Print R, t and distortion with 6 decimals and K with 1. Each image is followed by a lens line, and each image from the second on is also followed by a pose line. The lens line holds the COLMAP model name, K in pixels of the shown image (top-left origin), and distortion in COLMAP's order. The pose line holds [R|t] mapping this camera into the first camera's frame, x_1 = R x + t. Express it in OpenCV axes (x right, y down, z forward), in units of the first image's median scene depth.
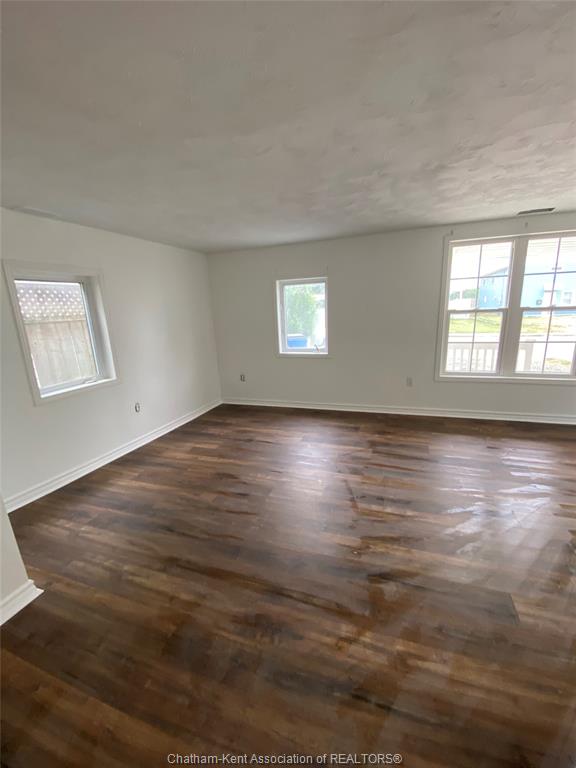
lens RADIAL K [[313.8, 0, 287.8], [0, 313.8, 380.7], [0, 0, 1]] dist [0.023311, -0.022217]
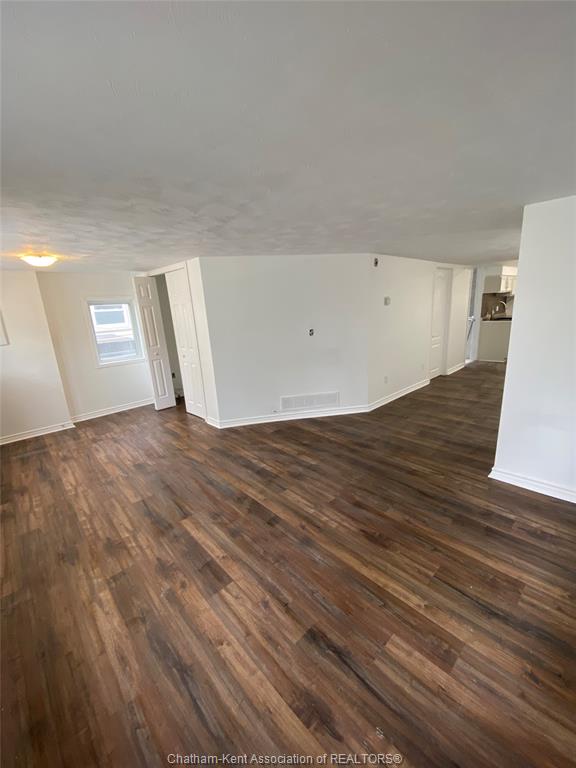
lens RADIAL K [[313.8, 0, 287.8], [0, 313.8, 380.7], [0, 0, 1]] dist [0.023311, -0.022217]
pose [[-0.881185, -0.019725, 0.472359, -0.291471], [0.192784, 0.897296, 0.397107, -0.317475], [-0.431679, 0.440988, -0.786882, 1.211269]]
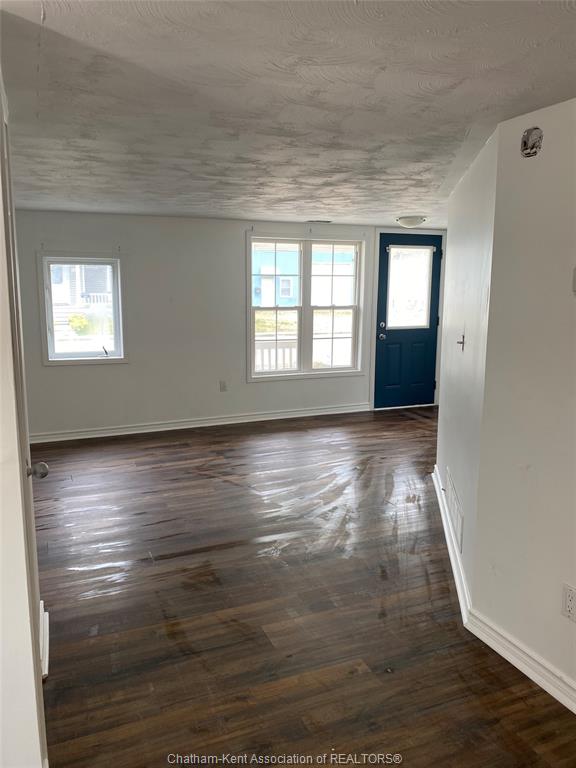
lens RADIAL K [[580.4, 0, 286.3], [0, 580.4, 372.1], [0, 0, 1]] dist [0.063839, -0.110162]
pose [[0.742066, -0.057340, 0.667869, -0.633752], [0.115583, 0.992357, -0.043224, 0.061978], [-0.660286, 0.109269, 0.743022, -0.362057]]
